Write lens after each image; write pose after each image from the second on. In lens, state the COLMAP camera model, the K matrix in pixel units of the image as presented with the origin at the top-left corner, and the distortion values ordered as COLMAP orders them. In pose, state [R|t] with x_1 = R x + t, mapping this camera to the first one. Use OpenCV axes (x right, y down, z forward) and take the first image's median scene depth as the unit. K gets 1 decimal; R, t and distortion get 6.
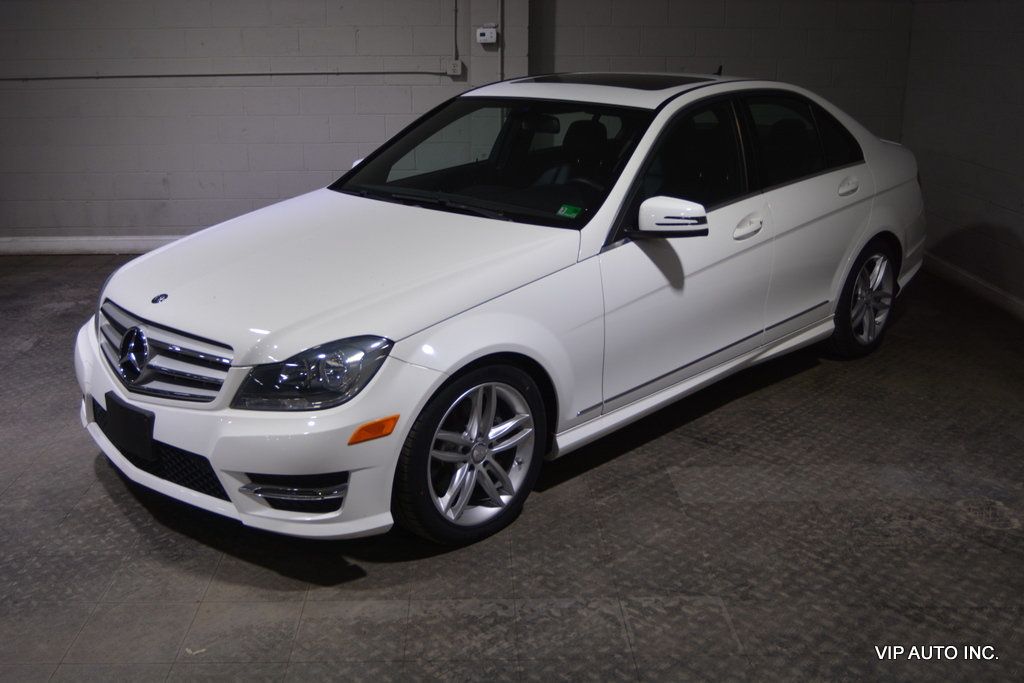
lens RADIAL K [[1030.7, 0, 497.1], [0, 1030.7, 338.5], [0, 0, 1]] dist [-0.079697, 0.032299]
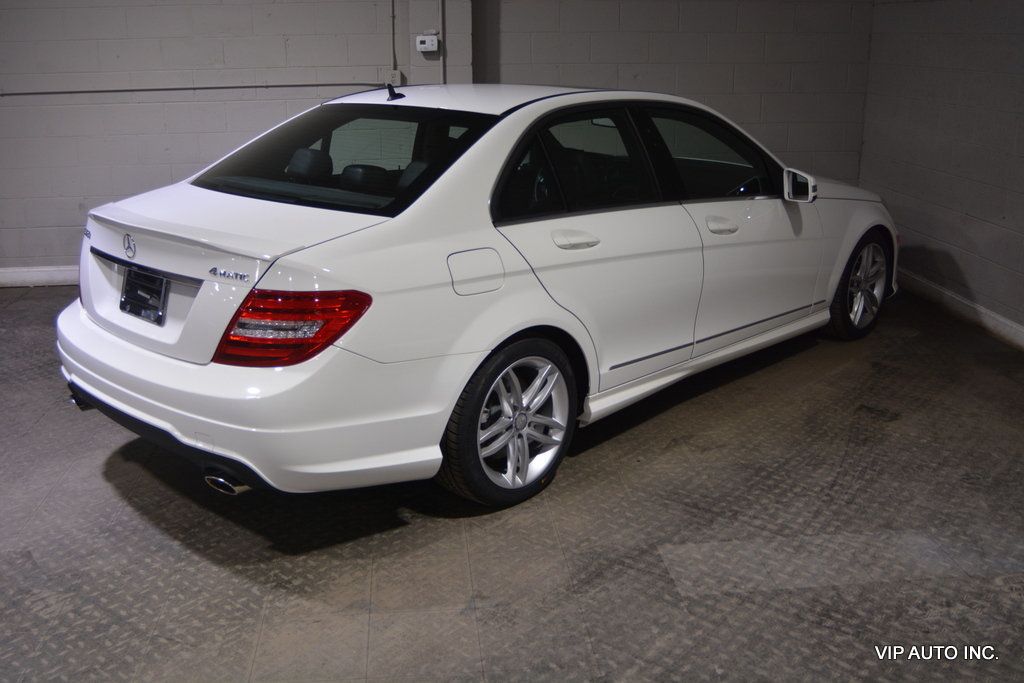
lens RADIAL K [[993.1, 0, 498.6], [0, 993.1, 339.0], [0, 0, 1]] dist [-0.084192, 0.042452]
pose [[0.997799, -0.027891, 0.060160, -0.013678], [0.027619, 0.999604, 0.005349, -0.061667], [-0.060286, -0.003676, 0.998174, 0.205606]]
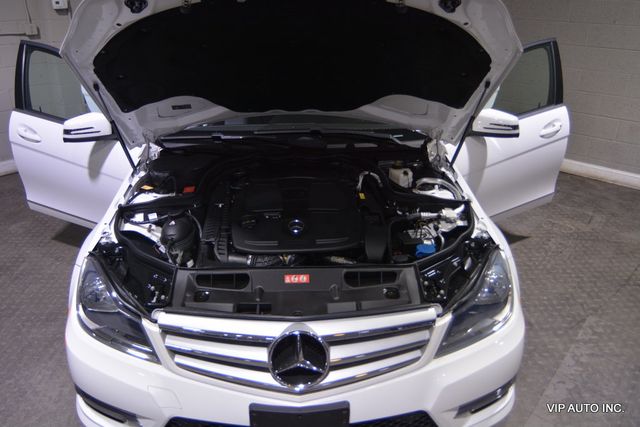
lens RADIAL K [[492.2, 0, 308.5], [0, 492.2, 207.9], [0, 0, 1]] dist [-0.105187, 0.051787]
pose [[0.687589, -0.292482, 0.664586, -0.565481], [0.209147, 0.956270, 0.204465, -0.190329], [-0.695326, -0.001591, 0.718693, 0.632920]]
